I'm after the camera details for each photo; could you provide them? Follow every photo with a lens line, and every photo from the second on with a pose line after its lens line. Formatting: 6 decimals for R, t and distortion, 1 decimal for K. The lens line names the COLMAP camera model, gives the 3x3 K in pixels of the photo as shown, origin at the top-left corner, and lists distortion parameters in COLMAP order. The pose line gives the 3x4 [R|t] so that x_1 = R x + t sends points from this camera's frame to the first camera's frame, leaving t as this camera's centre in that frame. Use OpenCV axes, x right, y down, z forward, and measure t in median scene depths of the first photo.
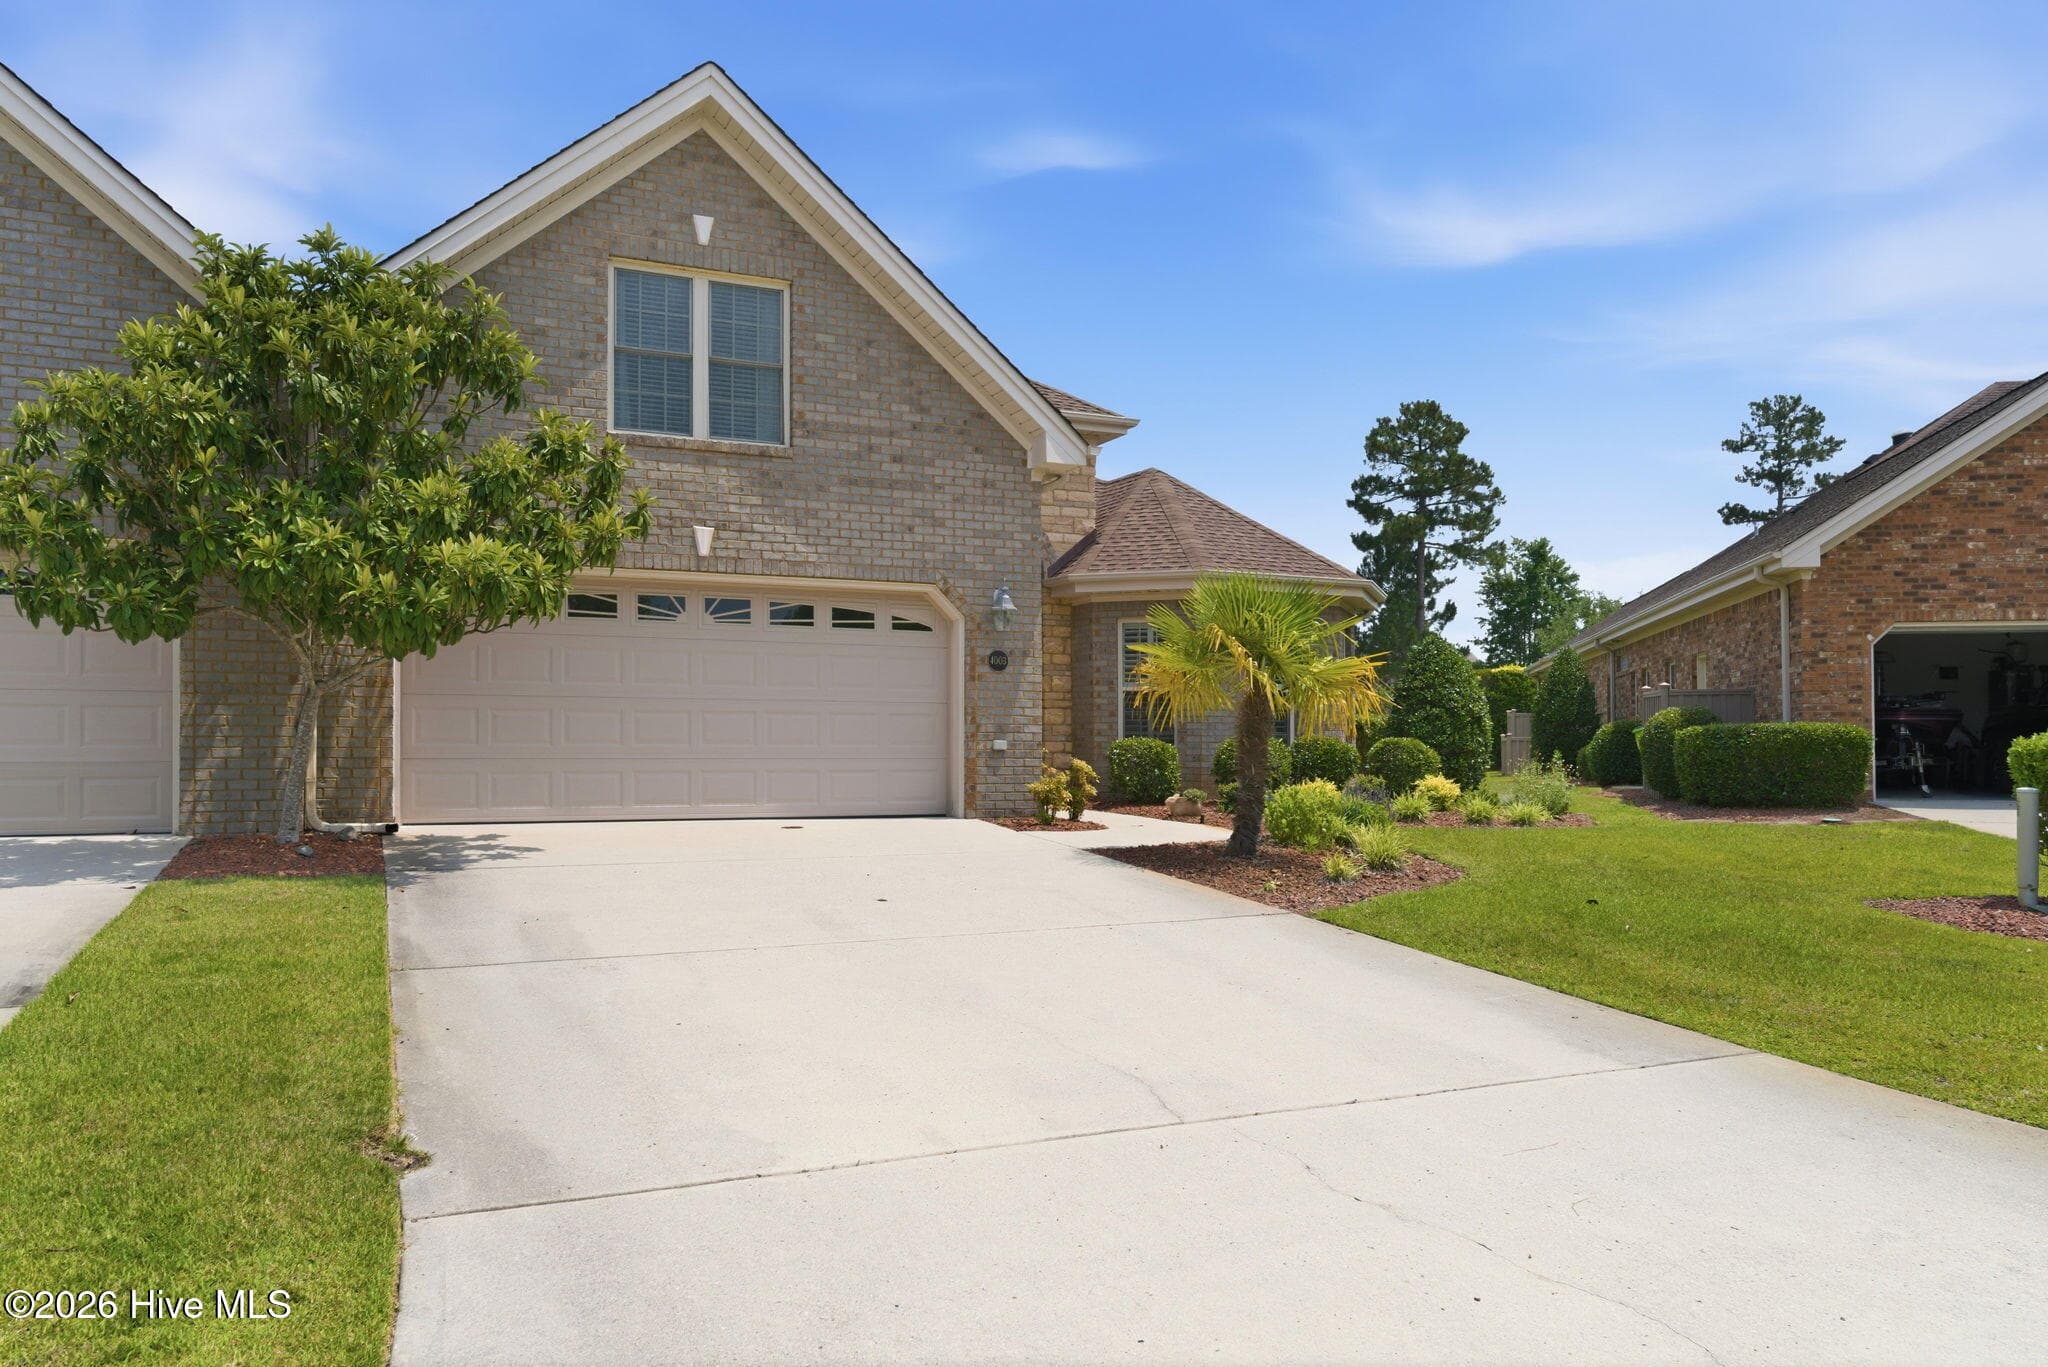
lens RADIAL K [[1424.6, 0, 1029.1], [0, 1424.6, 709.7], [0, 0, 1]] dist [-0.001608, -0.000749]
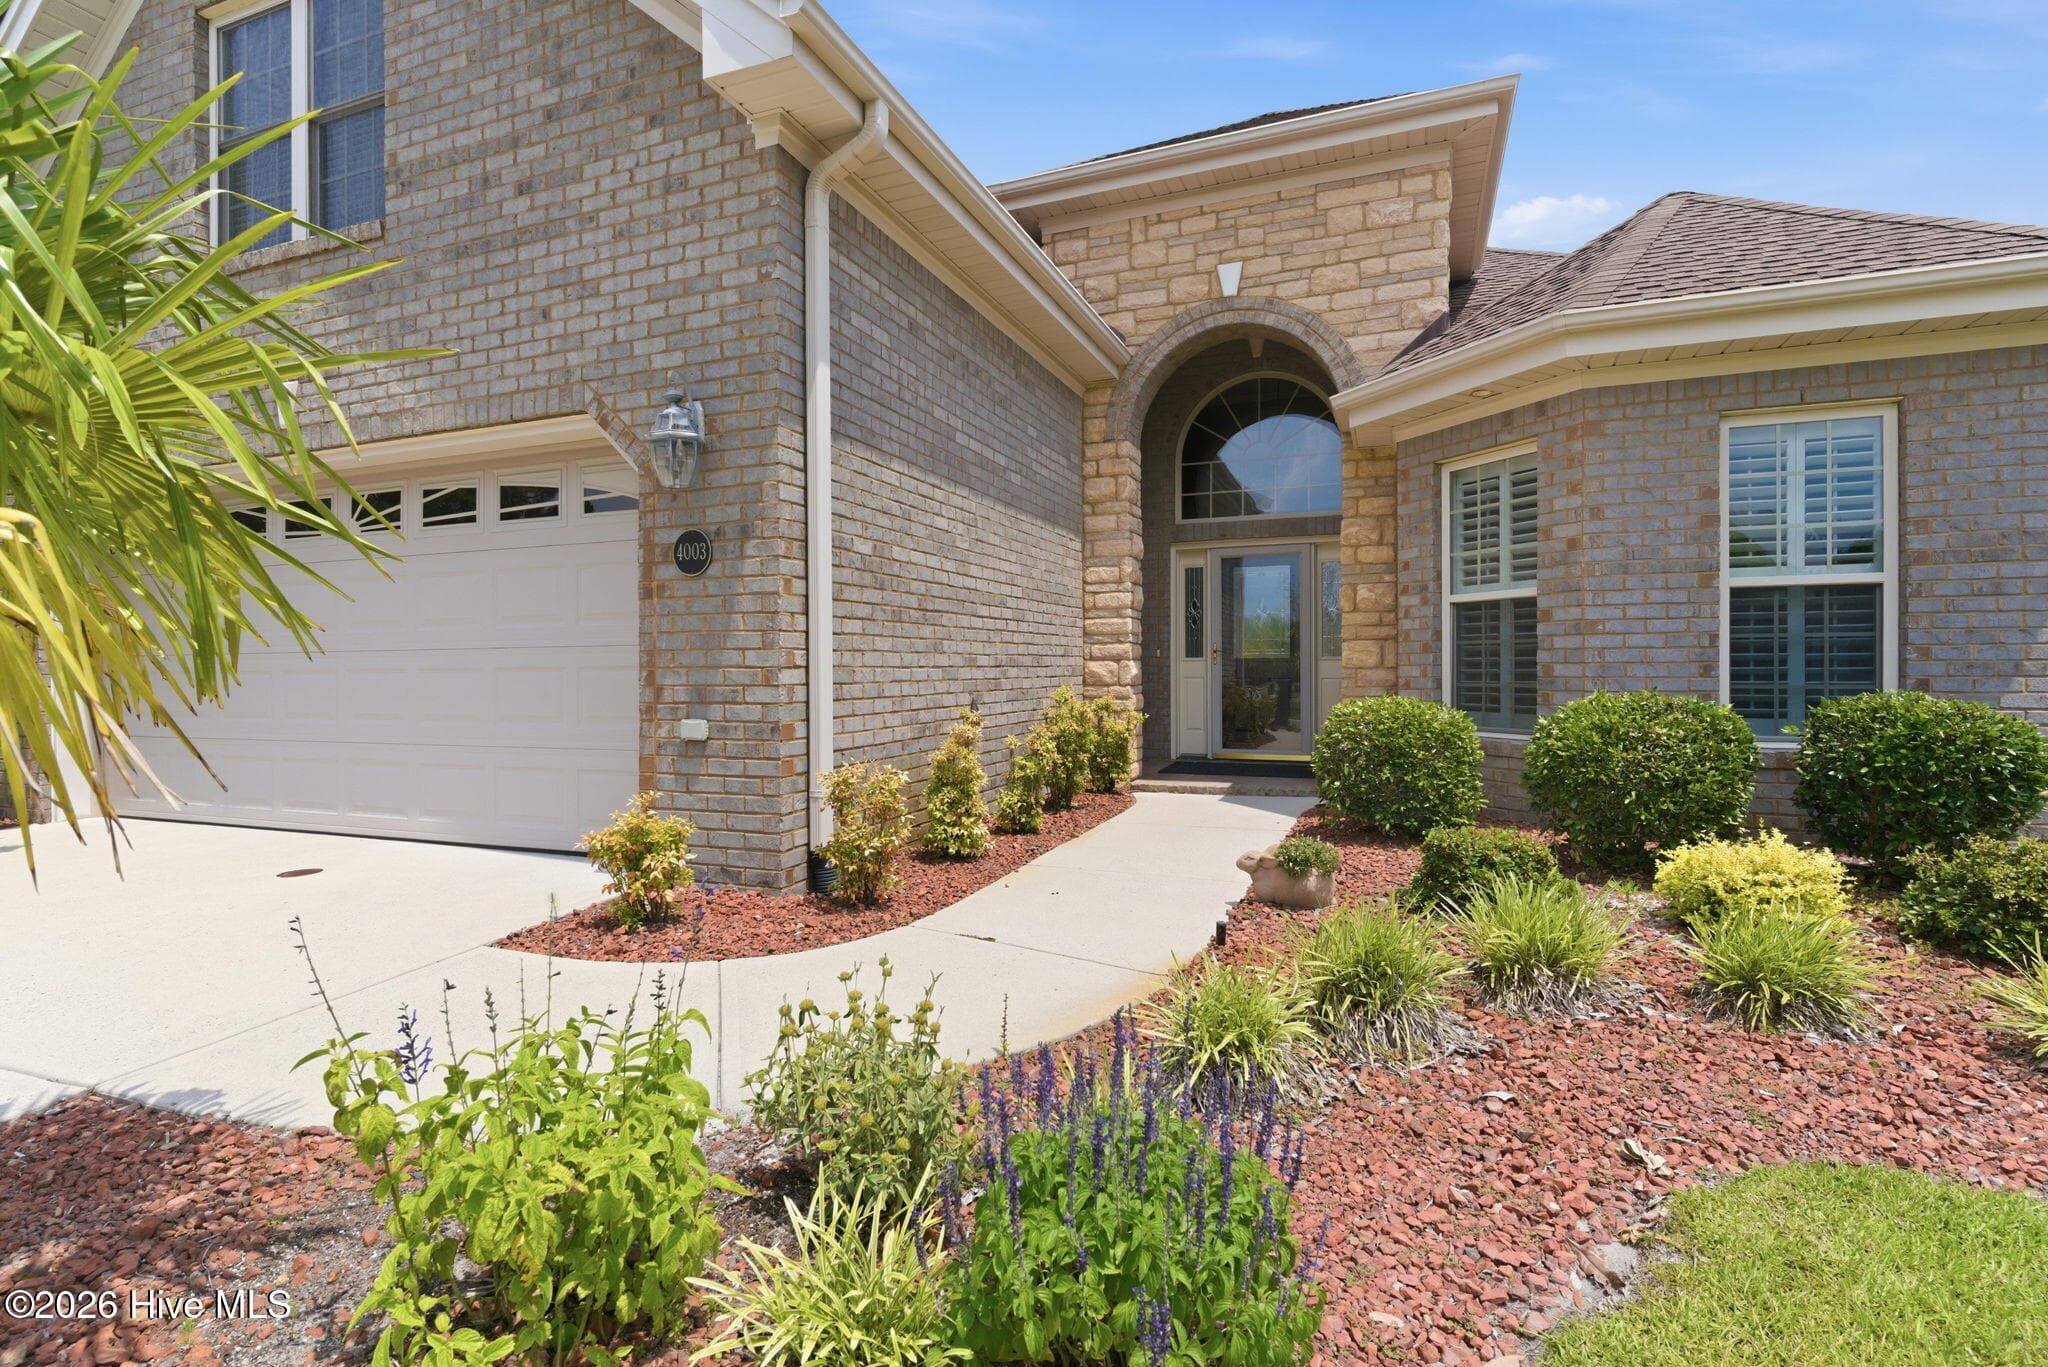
lens RADIAL K [[1003.4, 0, 1008.6], [0, 1003.4, 685.1], [0, 0, 1]] dist [-0.004952, -0.000124]
pose [[0.690459, -0.000367, -0.723371, 0.298807], [0.026747, 0.999329, 0.025024, 0.004486], [0.722877, -0.036626, 0.690006, 0.861361]]
